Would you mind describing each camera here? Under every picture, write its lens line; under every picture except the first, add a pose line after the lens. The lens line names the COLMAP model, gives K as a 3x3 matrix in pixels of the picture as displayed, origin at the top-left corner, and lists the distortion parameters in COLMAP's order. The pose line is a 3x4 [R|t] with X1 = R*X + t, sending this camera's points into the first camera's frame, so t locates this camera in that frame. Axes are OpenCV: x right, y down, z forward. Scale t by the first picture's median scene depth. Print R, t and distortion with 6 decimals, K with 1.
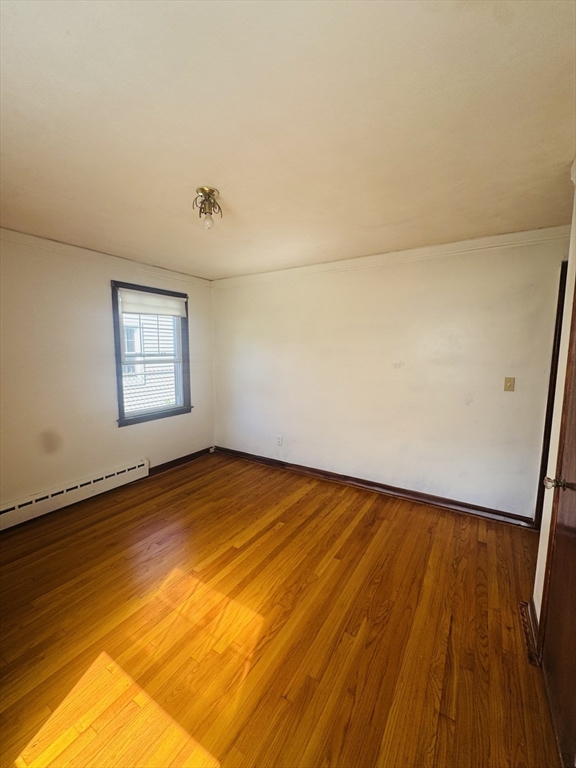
lens RADIAL K [[309.0, 0, 289.0], [0, 309.0, 383.7], [0, 0, 1]] dist [-0.003617, 0.000097]
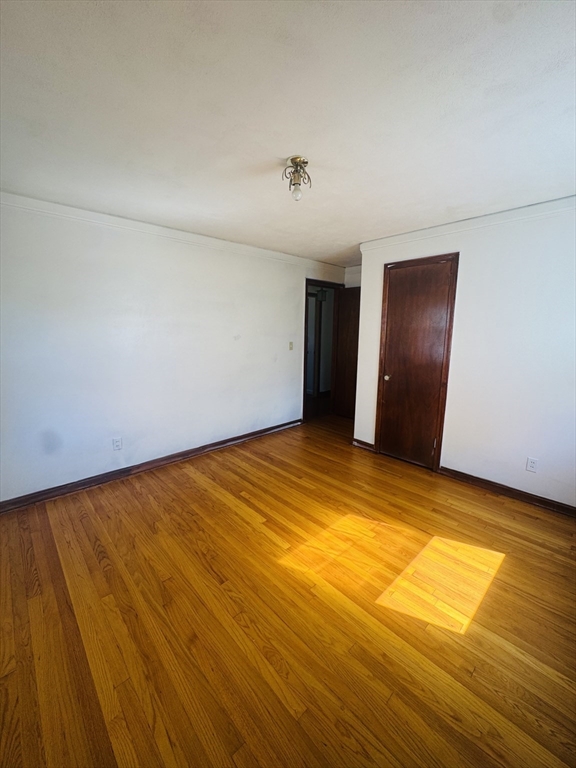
lens RADIAL K [[309.0, 0, 289.0], [0, 309.0, 383.7], [0, 0, 1]] dist [-0.003617, 0.000097]
pose [[0.255570, -0.174075, 0.950990, -0.941665], [0.102849, 0.982970, 0.152289, -0.053862], [-0.961304, 0.058887, 0.269121, 0.565896]]
